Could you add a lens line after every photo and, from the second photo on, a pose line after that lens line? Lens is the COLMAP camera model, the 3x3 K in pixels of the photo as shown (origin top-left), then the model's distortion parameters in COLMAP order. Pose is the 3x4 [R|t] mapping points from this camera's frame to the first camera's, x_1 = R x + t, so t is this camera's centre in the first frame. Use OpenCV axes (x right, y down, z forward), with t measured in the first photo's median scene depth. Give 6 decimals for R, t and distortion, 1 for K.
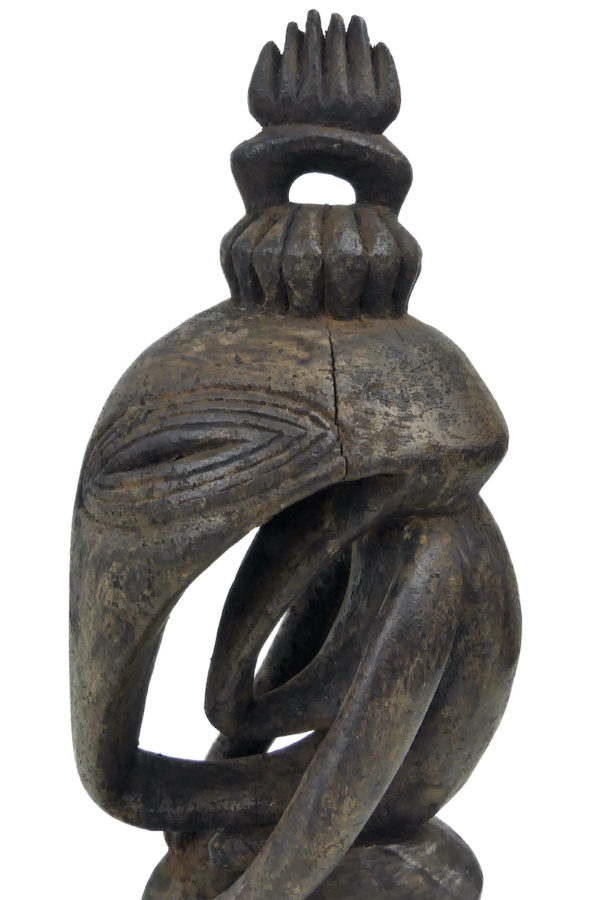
lens RADIAL K [[899.1, 0, 300.0], [0, 899.1, 450.0], [0, 0, 1]] dist [-0.006936, -0.000643]
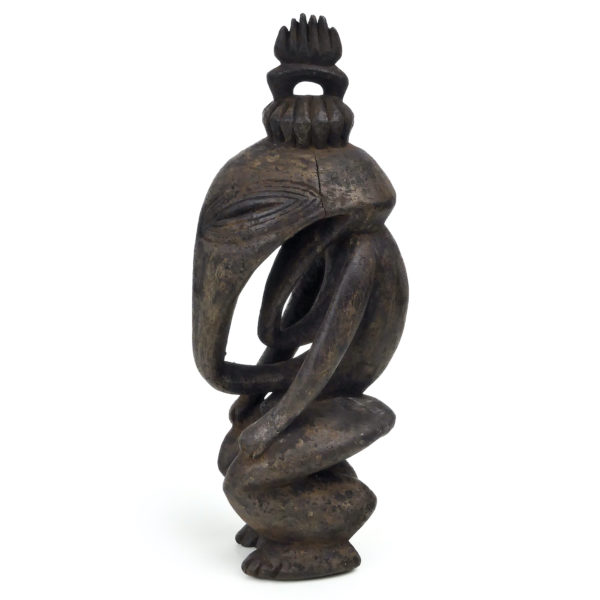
lens RADIAL K [[1275.2, 0, 300.0], [0, 1275.2, 300.0], [0, 0, 1]] dist [0.055922, 0.208984]
pose [[0.997204, -0.039890, 0.063185, -0.226092], [0.036499, 0.997877, 0.053938, 0.062149], [-0.065202, -0.051481, 0.996543, -2.275036]]
